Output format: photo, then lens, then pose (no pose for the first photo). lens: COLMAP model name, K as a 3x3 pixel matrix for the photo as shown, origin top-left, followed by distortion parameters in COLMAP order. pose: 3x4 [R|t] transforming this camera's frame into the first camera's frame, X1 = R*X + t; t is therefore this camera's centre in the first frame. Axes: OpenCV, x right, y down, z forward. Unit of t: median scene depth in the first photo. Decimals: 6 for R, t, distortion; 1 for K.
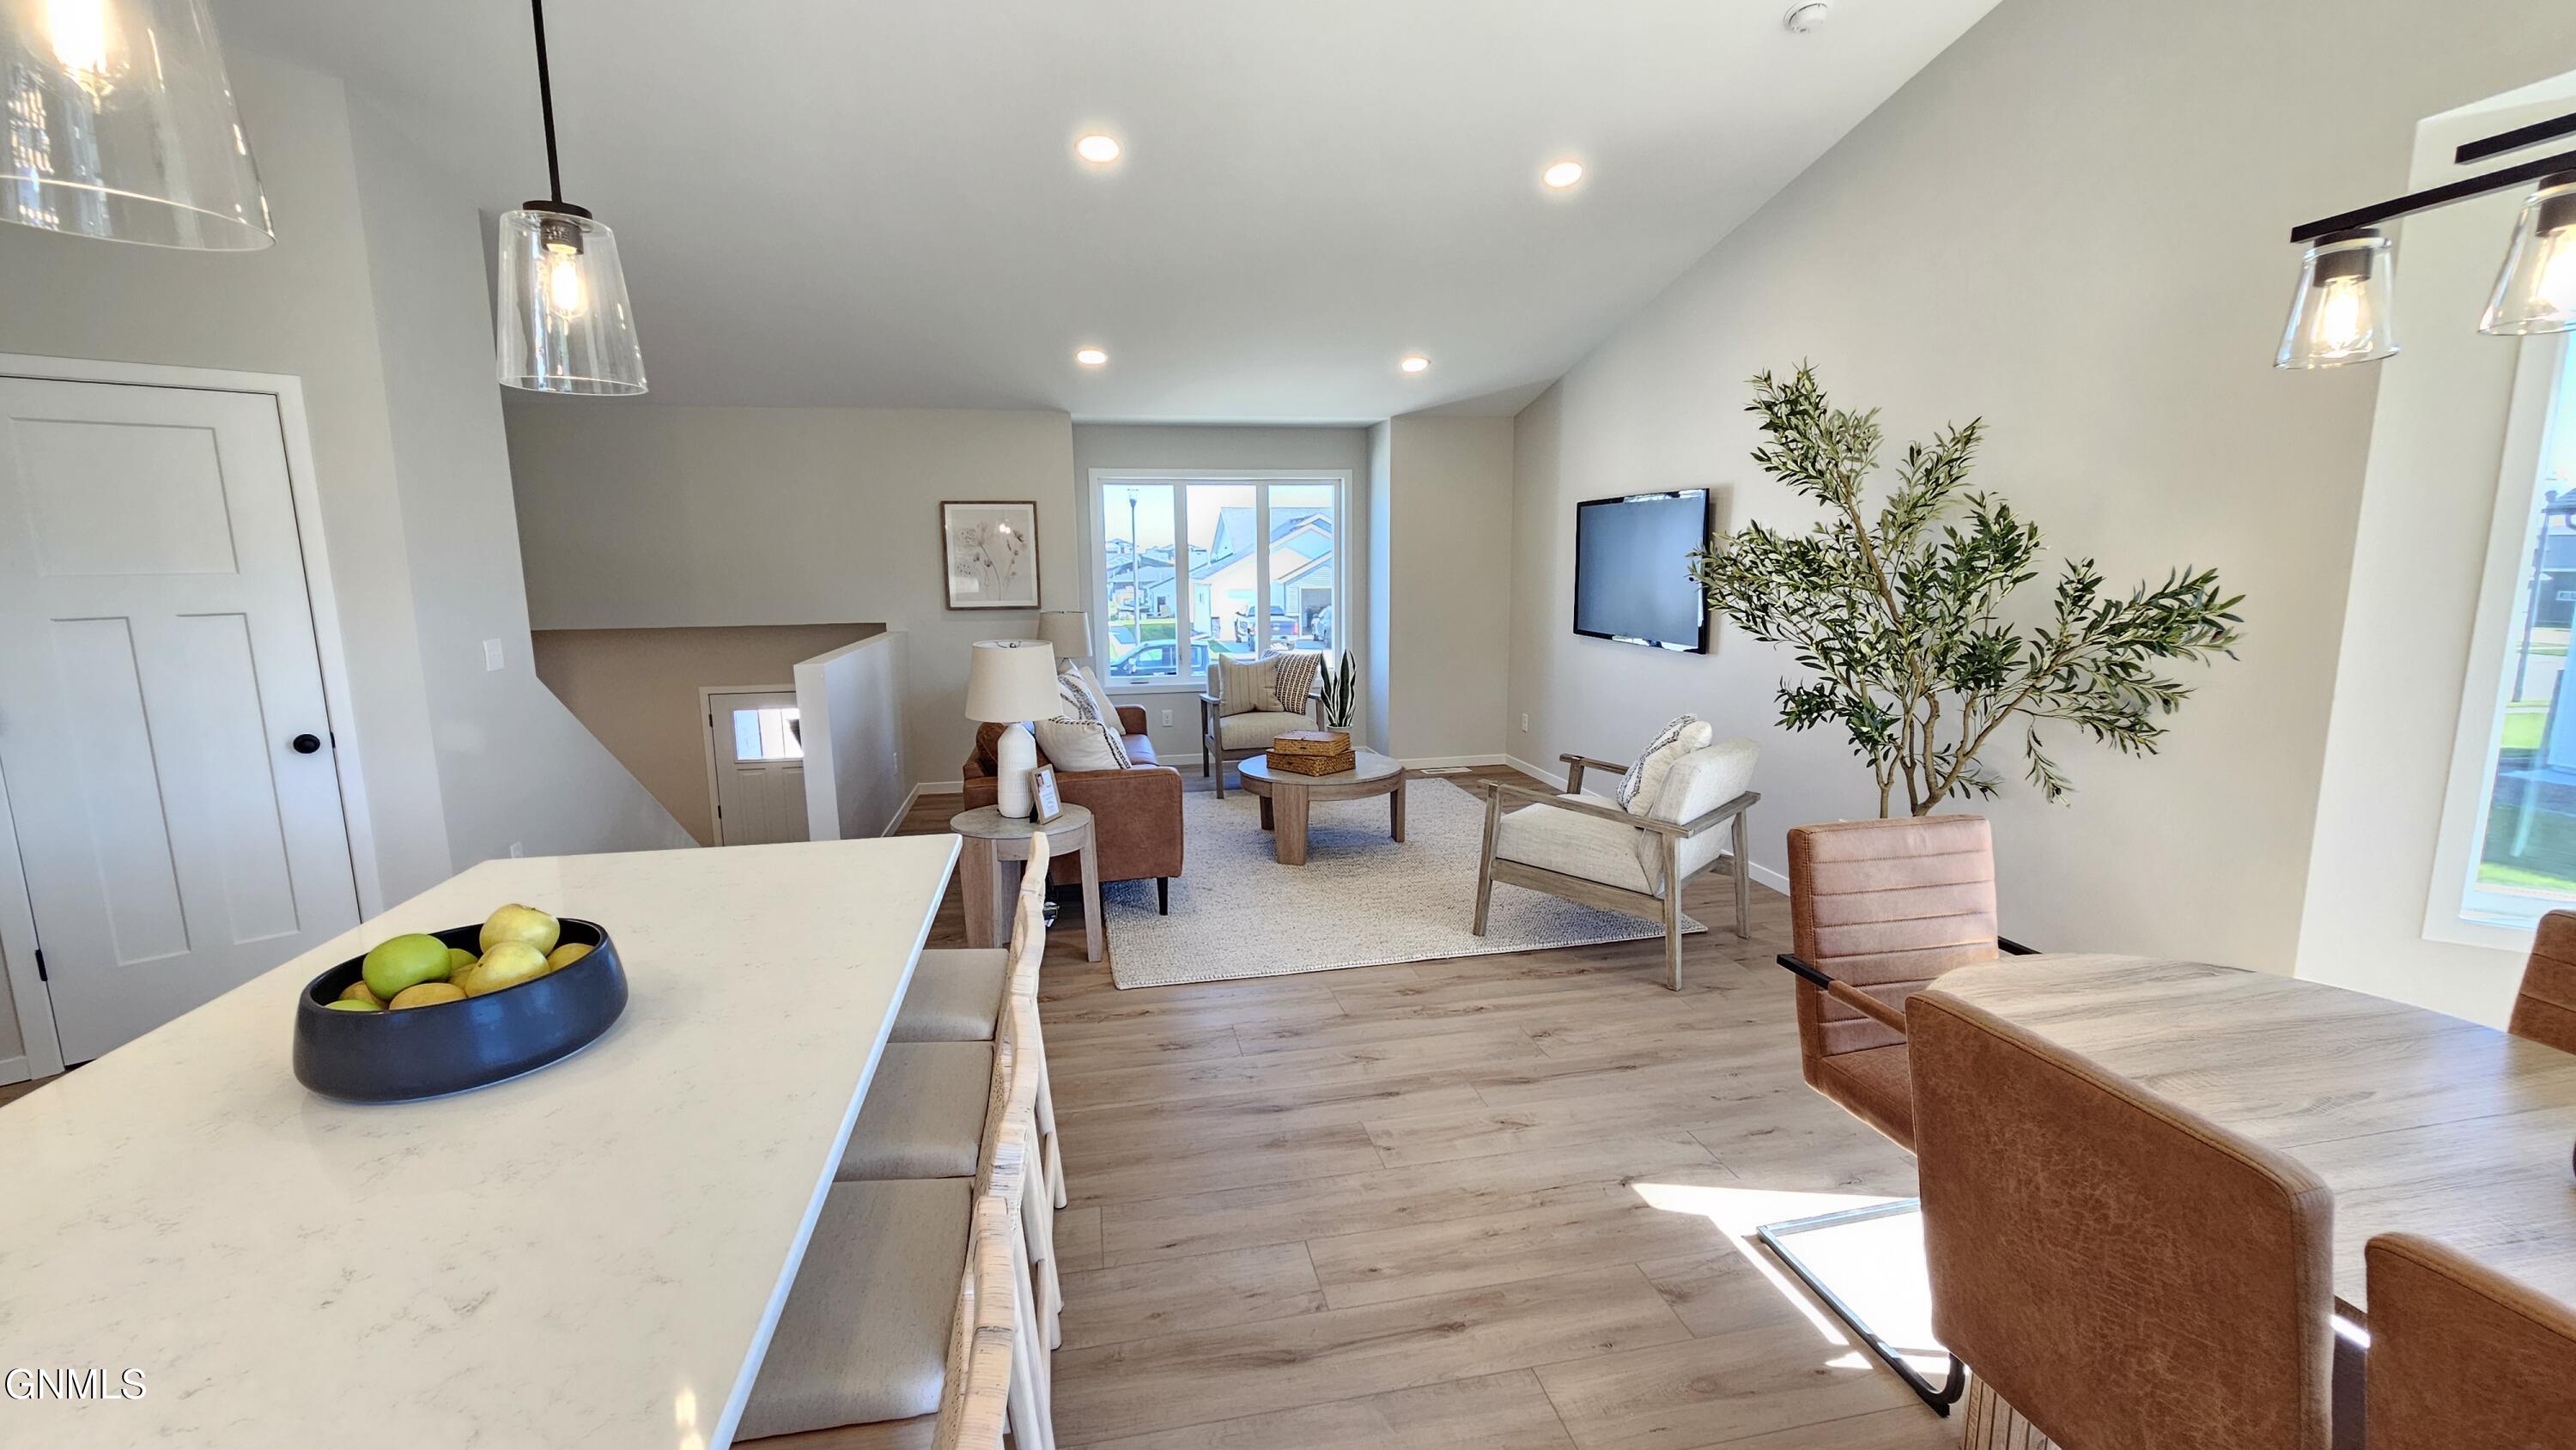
lens RADIAL K [[1048.1, 0, 1288.0], [0, 1048.1, 725.0], [0, 0, 1]] dist [0.000449, 0.000041]
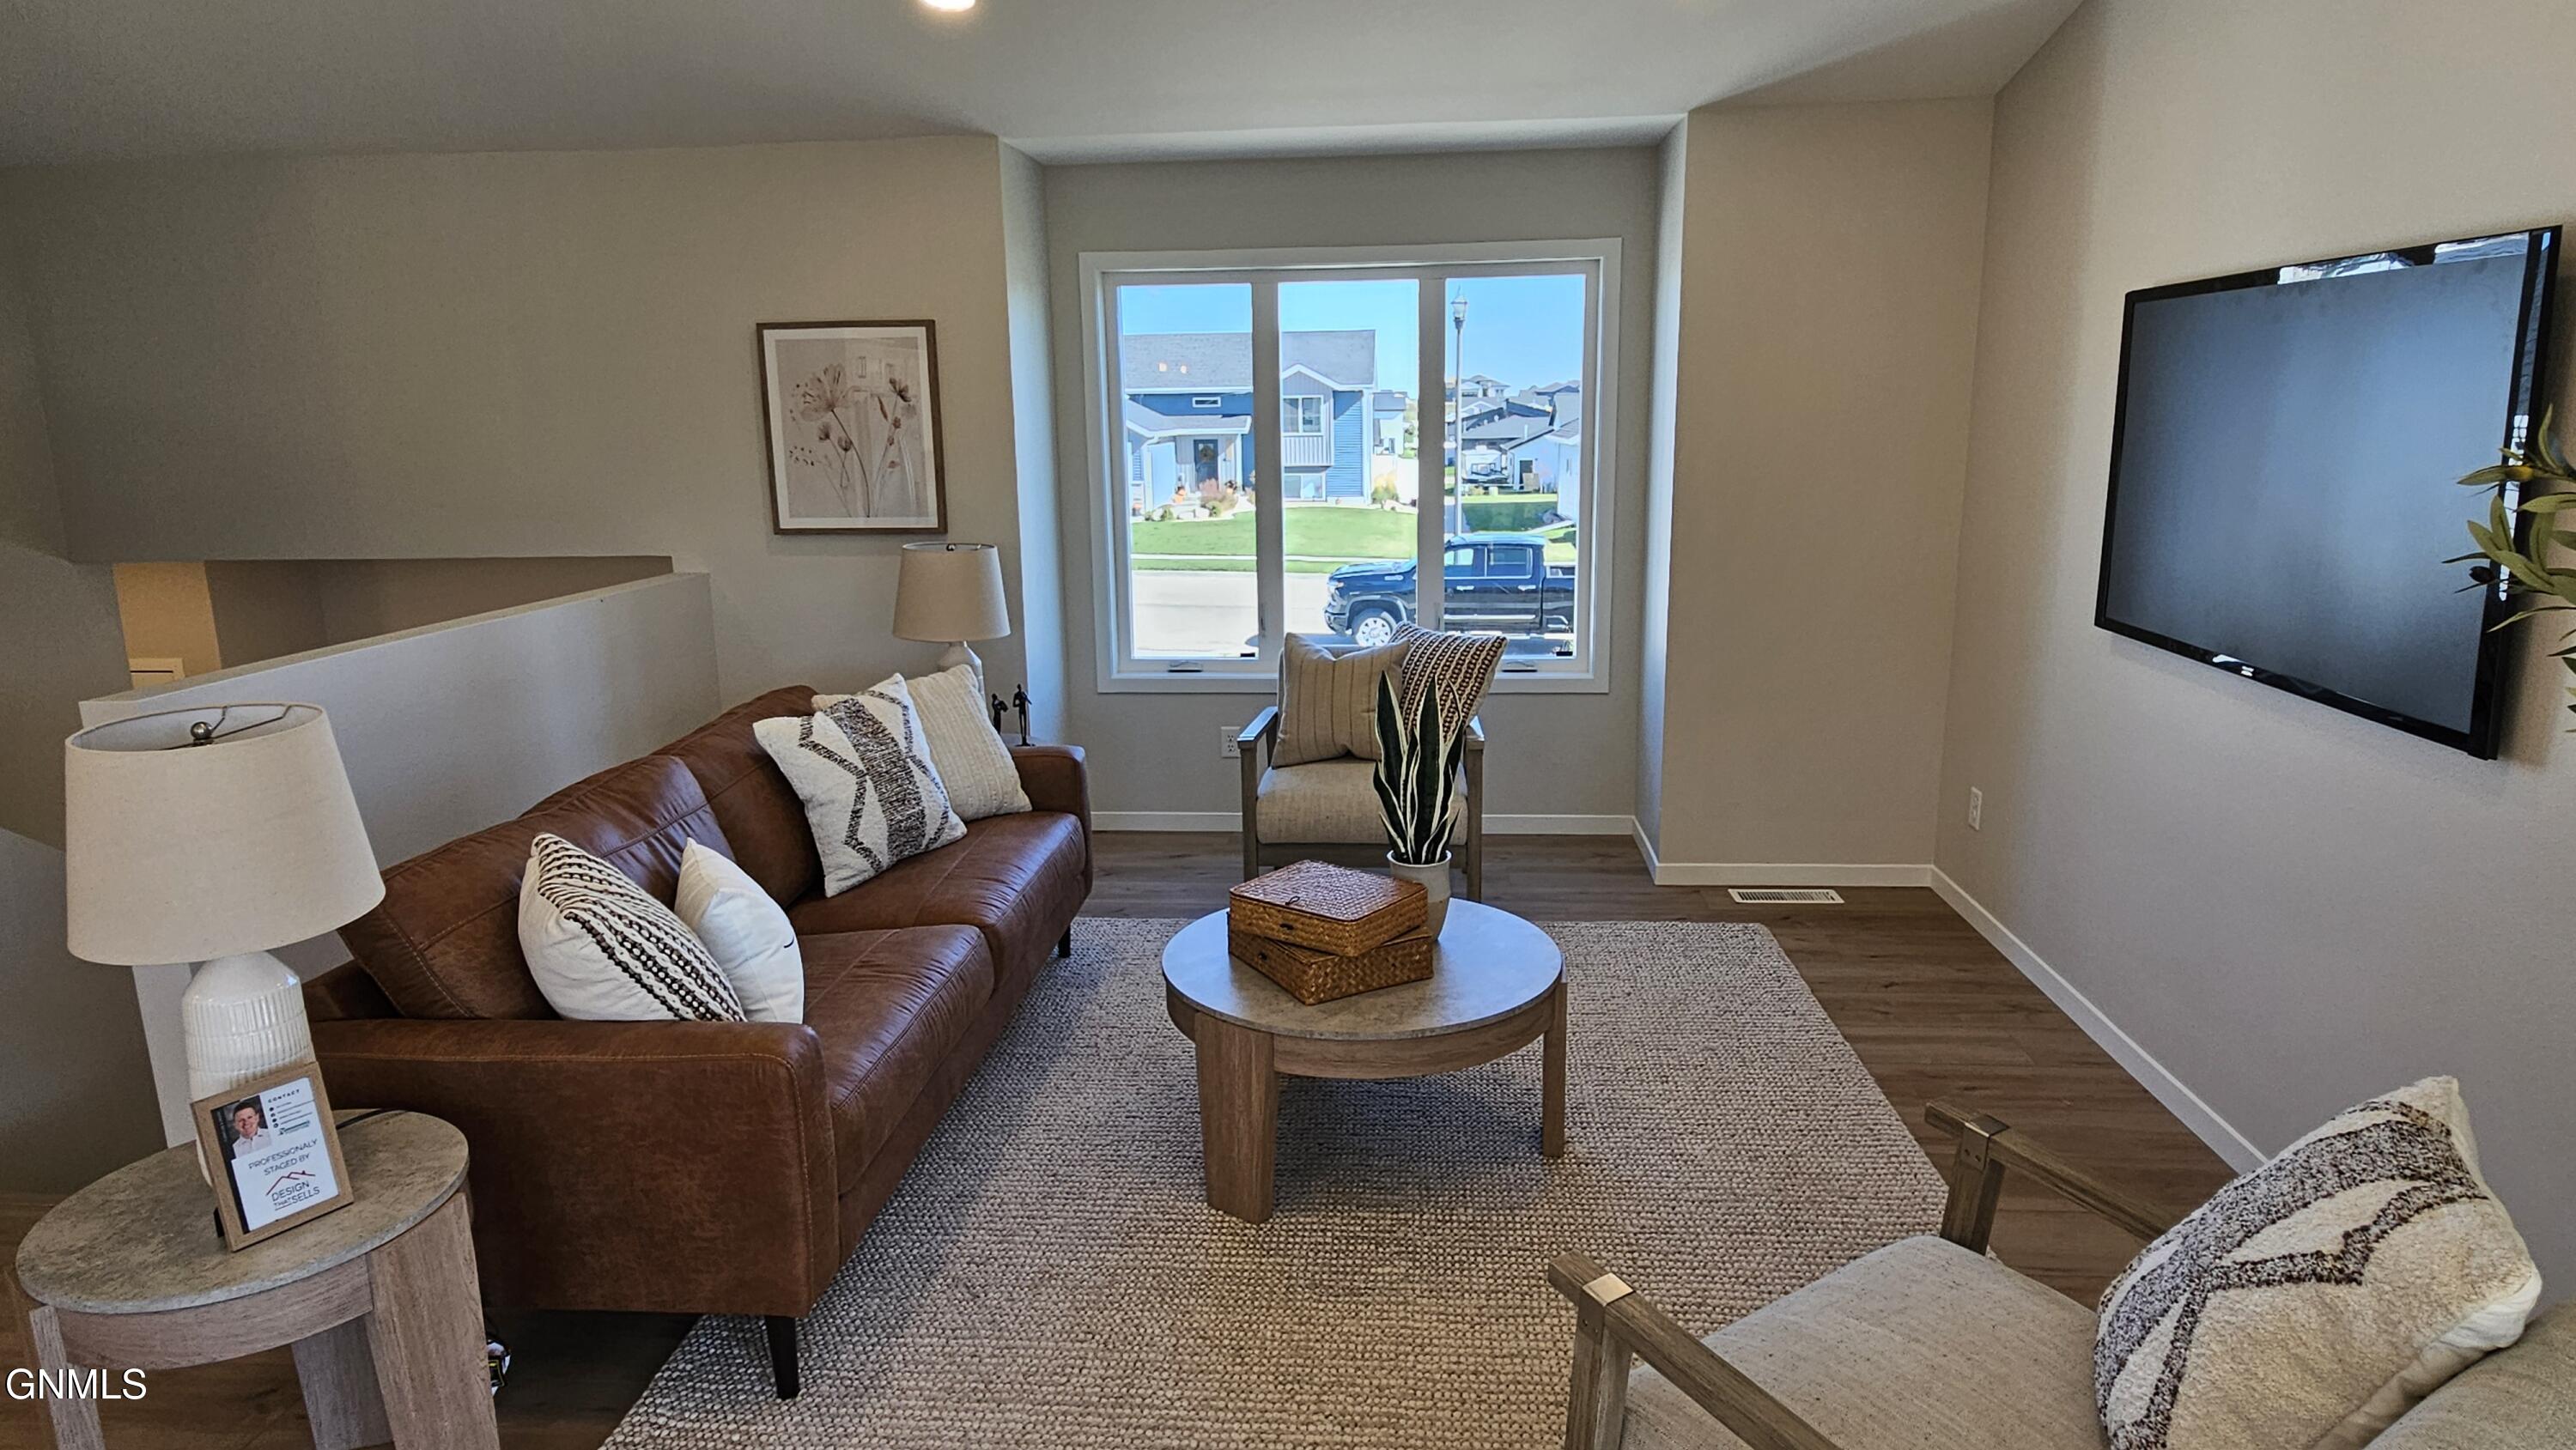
lens RADIAL K [[1478.5, 0, 1288.0], [0, 1478.5, 725.0], [0, 0, 1]] dist [-0.002525, -0.000936]
pose [[0.959619, 0.053945, -0.276082, 0.129710], [-0.038229, 0.997344, 0.061998, -0.070233], [0.278693, -0.048940, 0.959132, 0.358534]]
